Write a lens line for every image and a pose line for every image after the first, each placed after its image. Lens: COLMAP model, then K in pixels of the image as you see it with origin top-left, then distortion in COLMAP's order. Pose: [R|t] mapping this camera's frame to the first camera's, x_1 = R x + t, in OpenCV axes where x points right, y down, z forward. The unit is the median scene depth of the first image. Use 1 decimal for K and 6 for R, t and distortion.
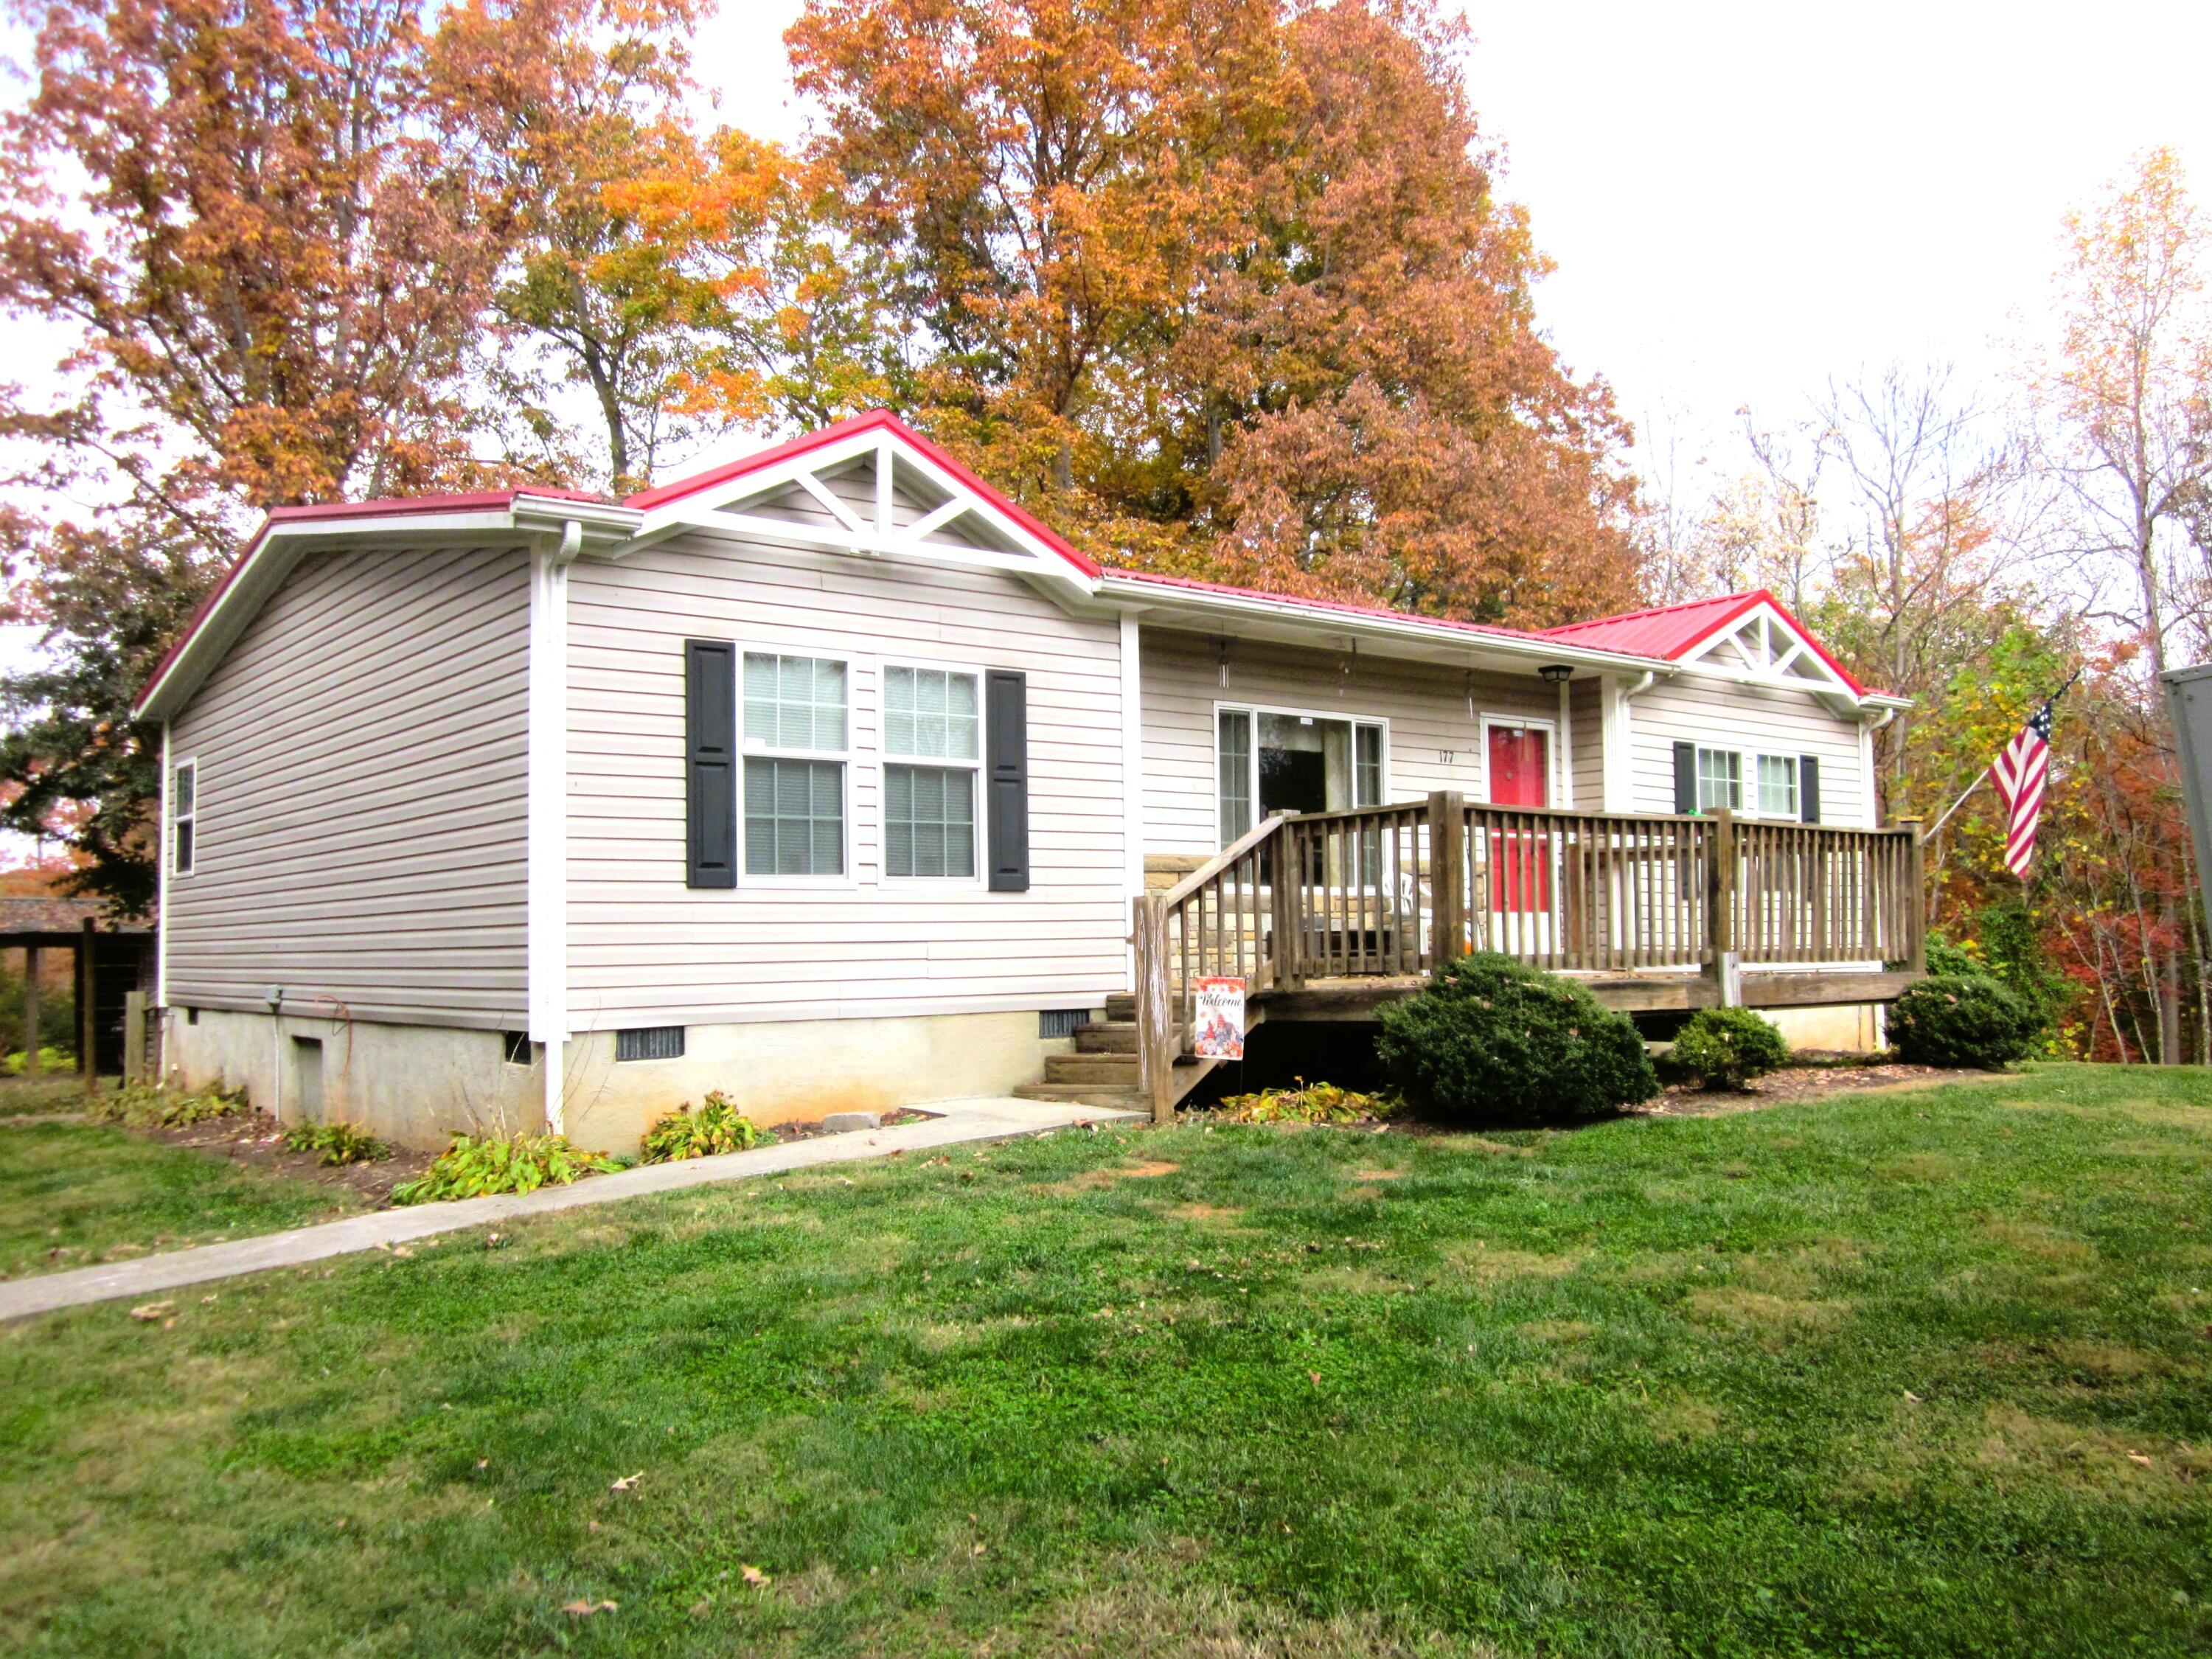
lens RADIAL K [[1828.8, 0, 1104.1], [0, 1828.8, 812.3], [0, 0, 1]] dist [-0.019609, -0.003395]
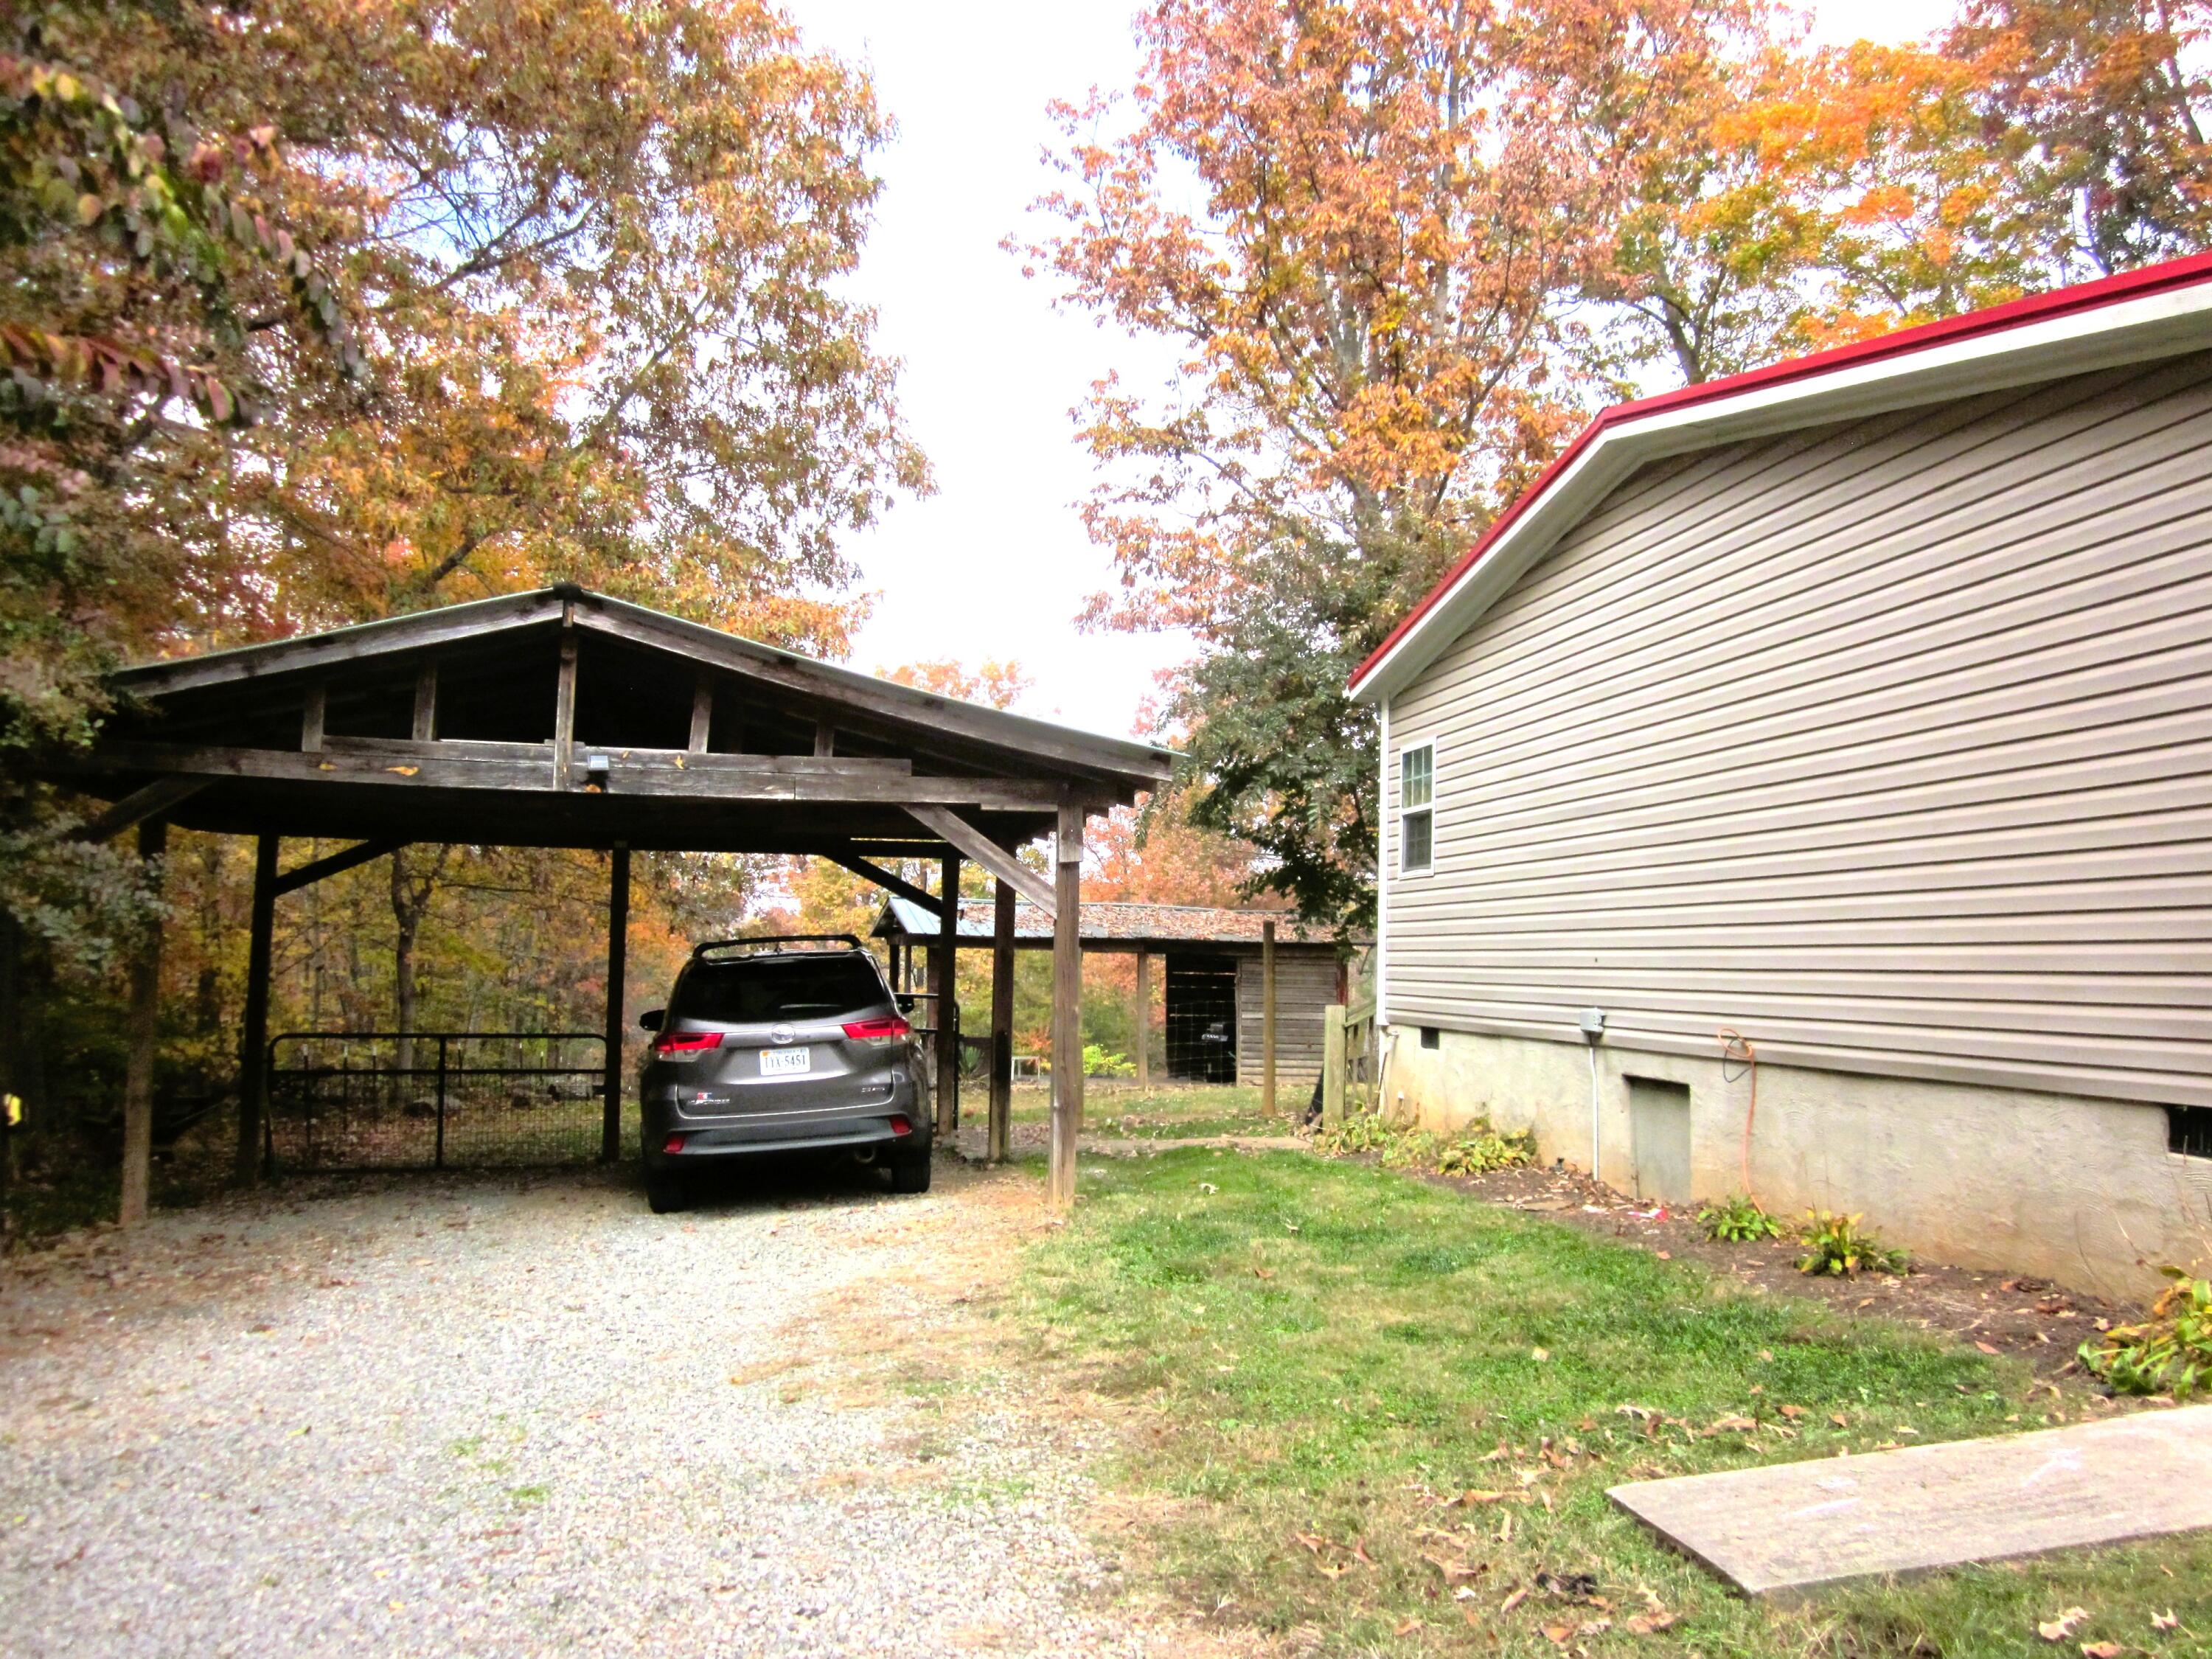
lens RADIAL K [[1817.9, 0, 1105.7], [0, 1817.9, 835.9], [0, 0, 1]] dist [-0.061169, -0.007516]
pose [[0.879220, 0.004958, -0.476390, -0.124547], [-0.006088, 0.999981, -0.000830, 0.009915], [0.476377, 0.003630, 0.879234, 0.095177]]
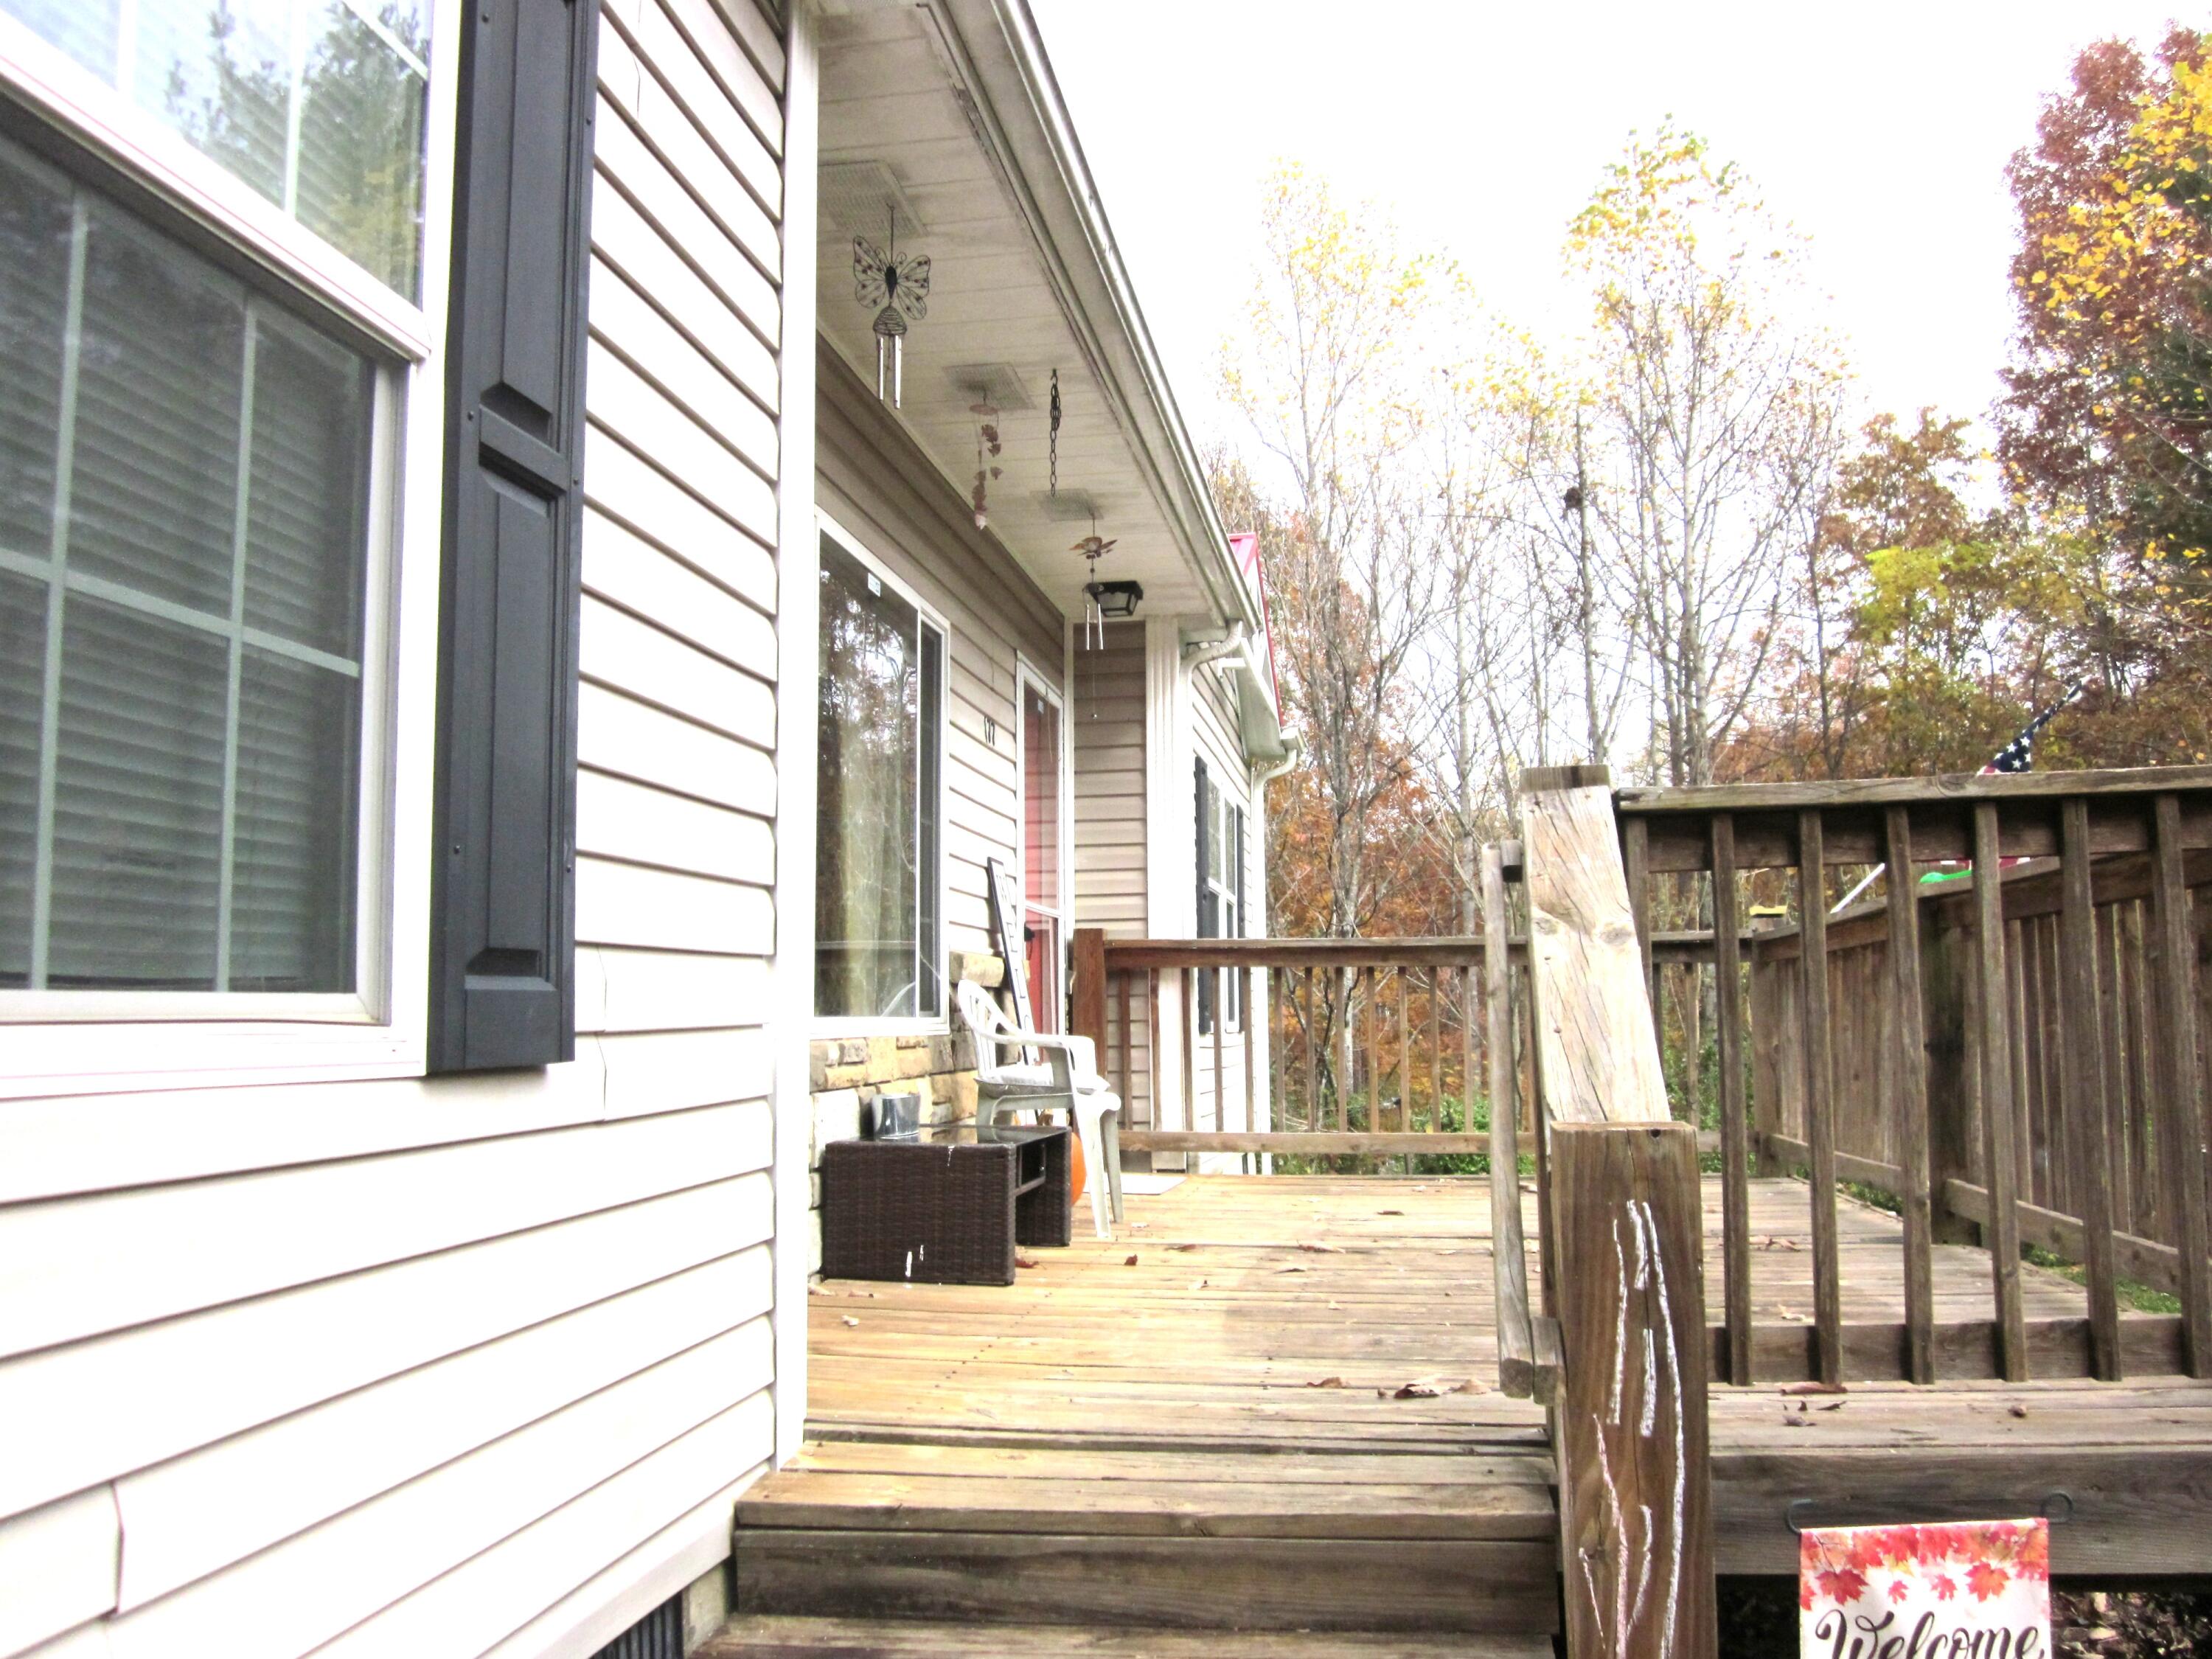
lens RADIAL K [[1817.9, 0, 1106.5], [0, 1817.9, 832.0], [0, 0, 1]] dist [-0.061169, -0.007516]
pose [[0.737725, 0.074018, 0.671031, -0.131149], [-0.047619, 0.997201, -0.057644, 0.026837], [-0.673419, 0.010572, 0.739185, 0.844947]]
